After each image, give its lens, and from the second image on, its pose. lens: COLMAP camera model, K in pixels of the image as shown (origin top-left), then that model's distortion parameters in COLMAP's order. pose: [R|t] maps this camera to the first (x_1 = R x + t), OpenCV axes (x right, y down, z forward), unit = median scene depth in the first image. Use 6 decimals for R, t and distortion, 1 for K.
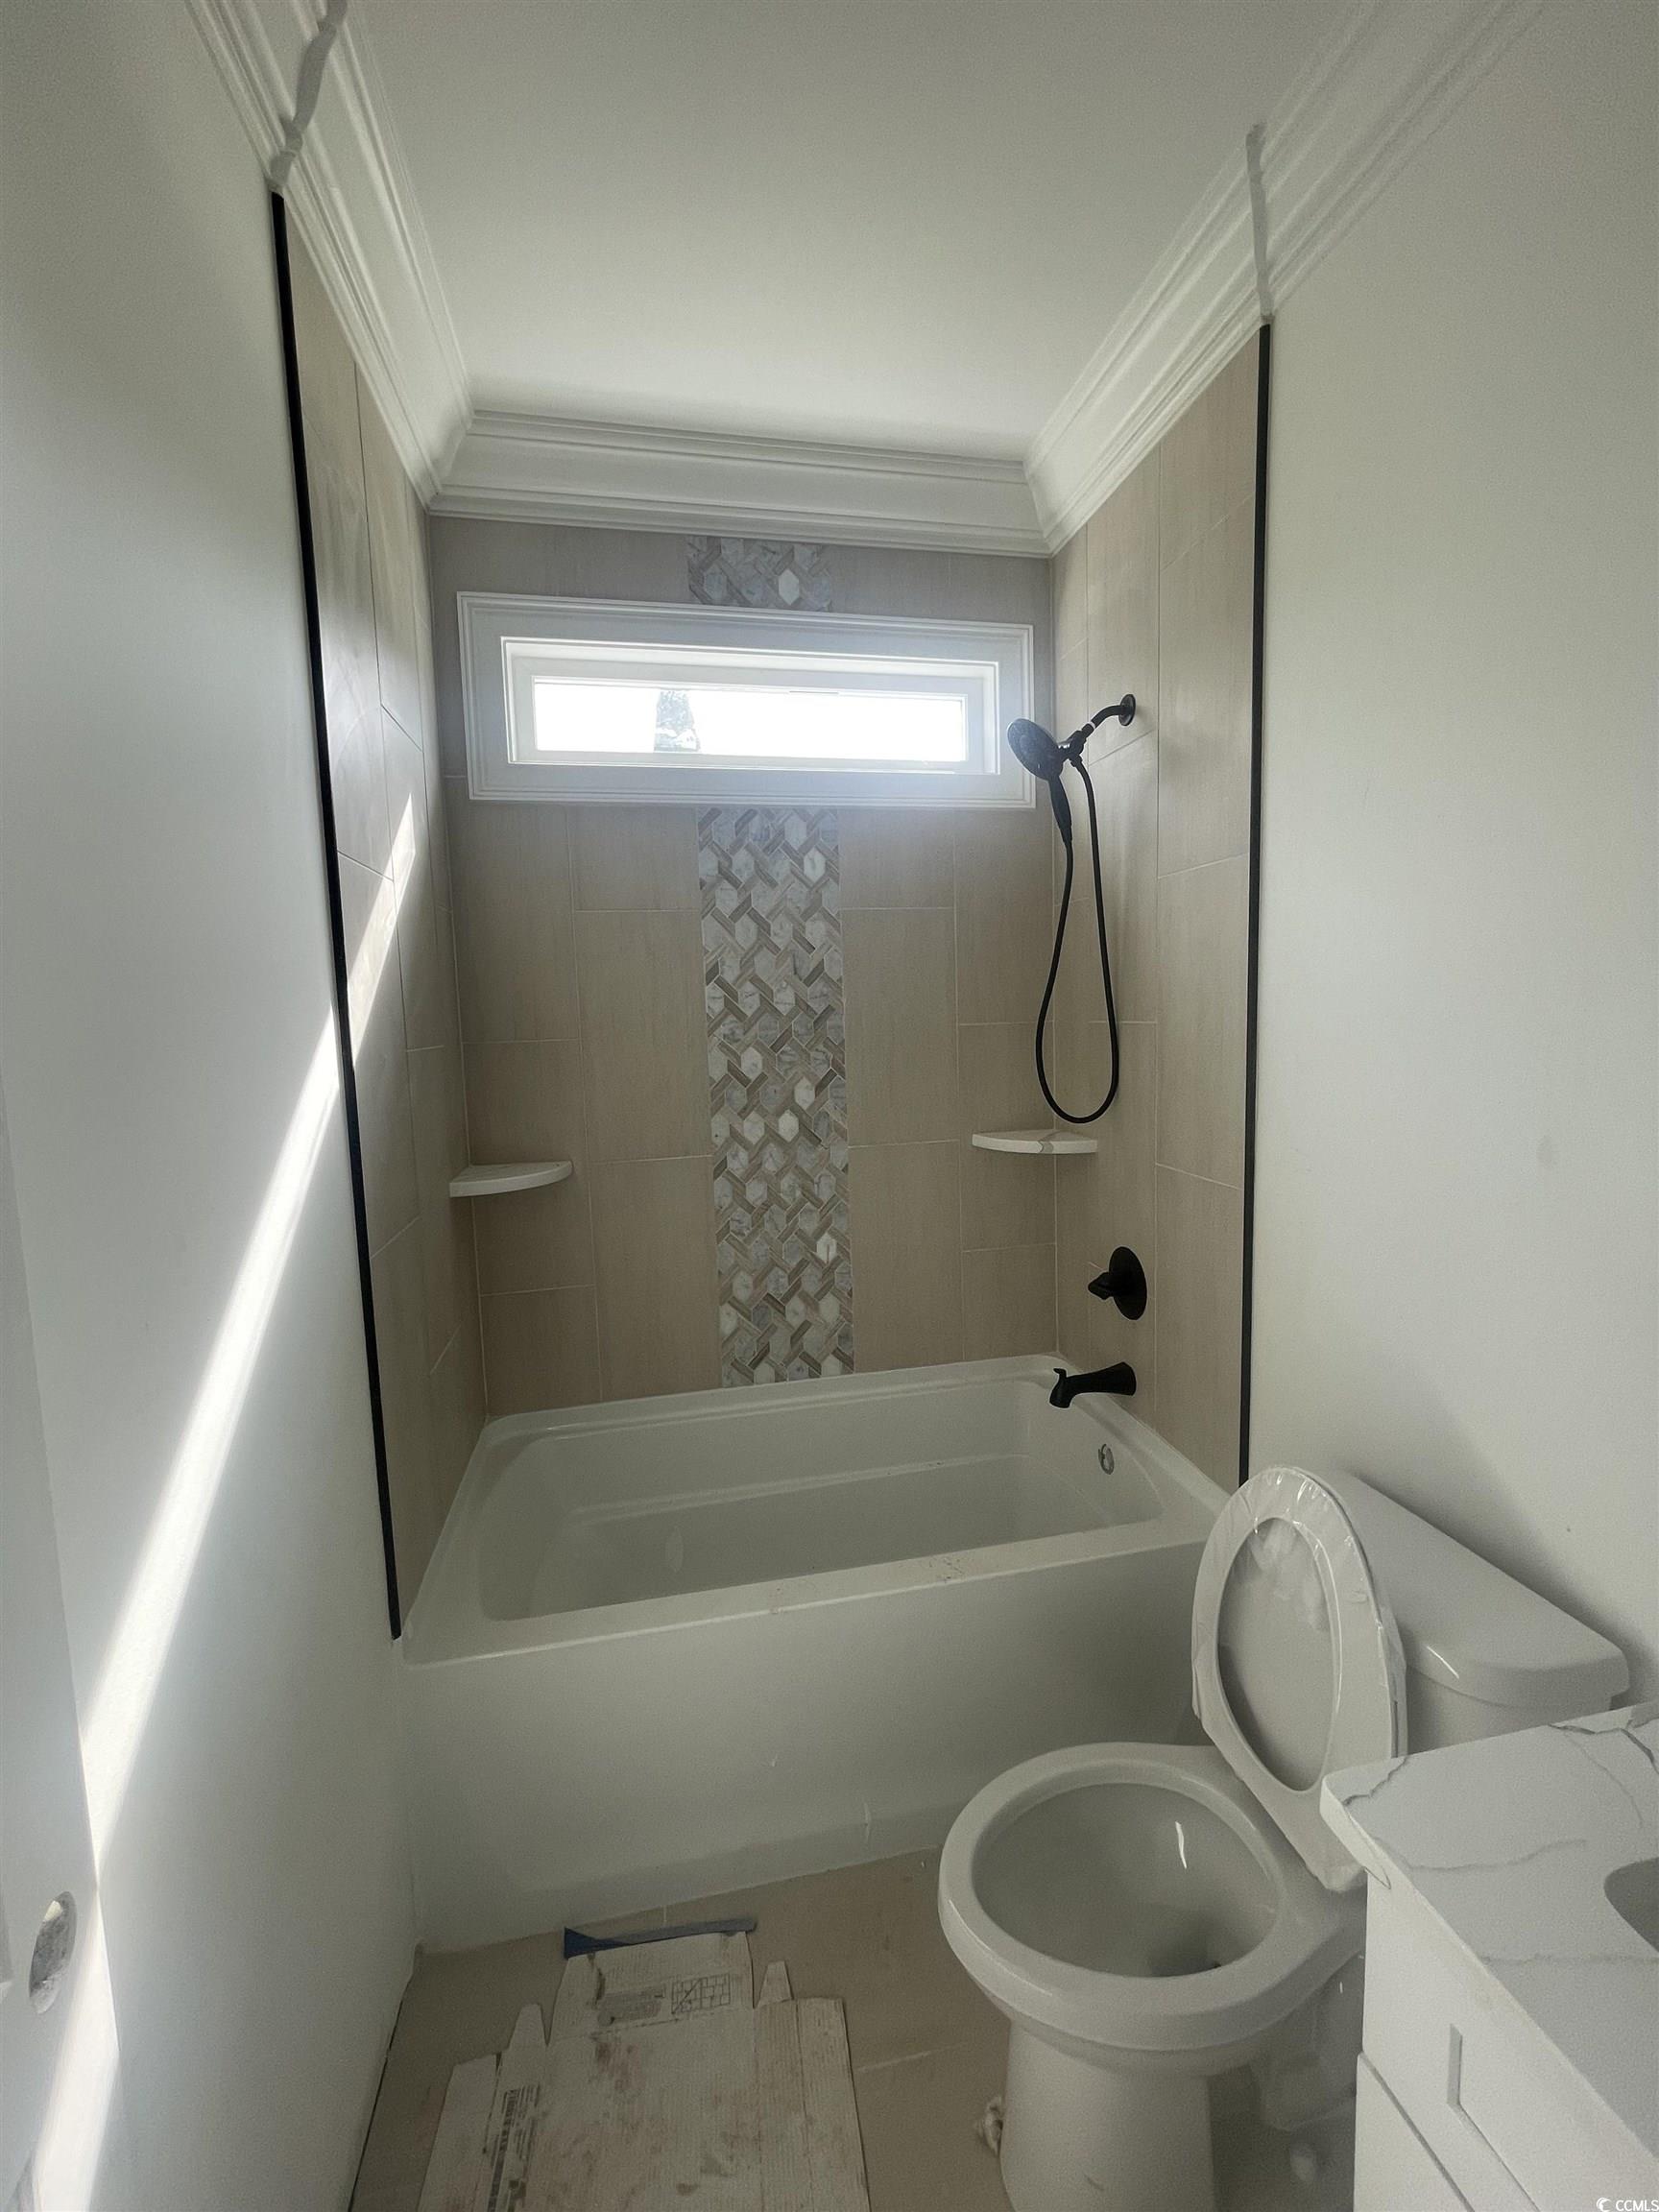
lens RADIAL K [[896.2, 0, 826.7], [0, 896.2, 1099.8], [0, 0, 1]] dist [0.003388, -0.001196]
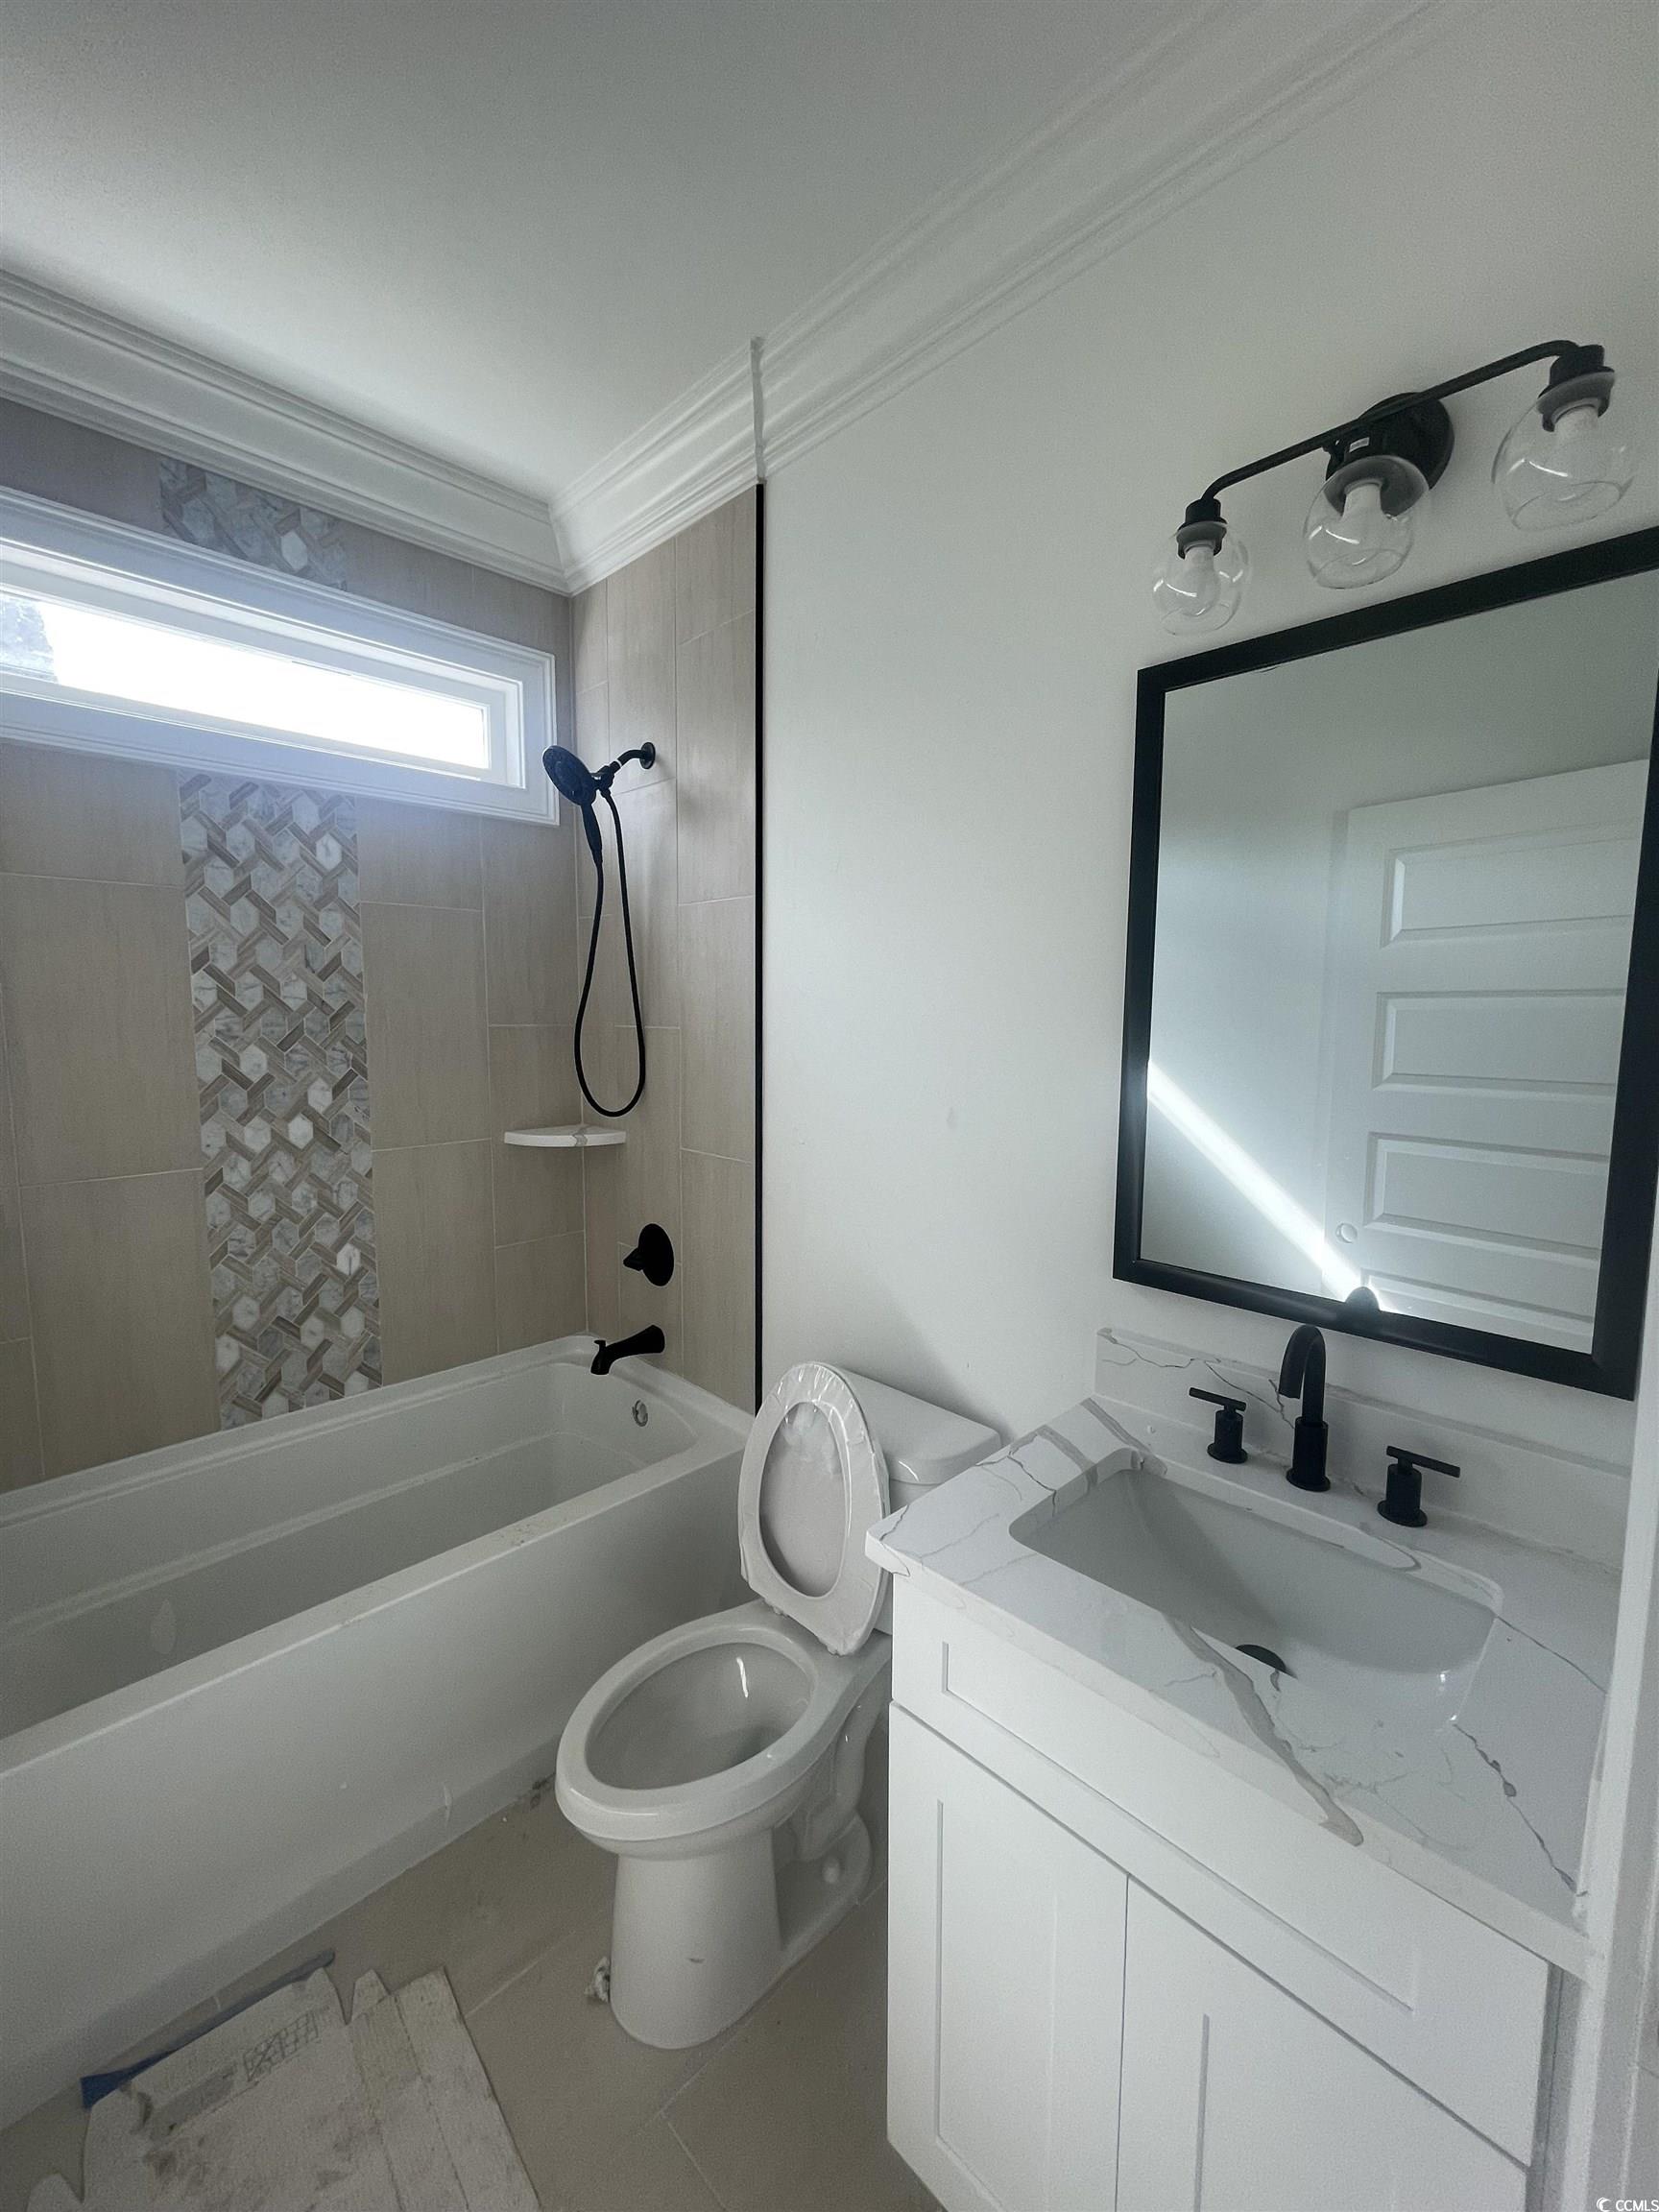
lens RADIAL K [[896.2, 0, 830.8], [0, 896.2, 1101.9], [0, 0, 1]] dist [0.003388, -0.001196]
pose [[0.833803, -0.023275, 0.551571, -0.106667], [0.024199, 0.999691, 0.005604, 0.008078], [-0.551532, 0.008675, 0.834109, -0.078901]]
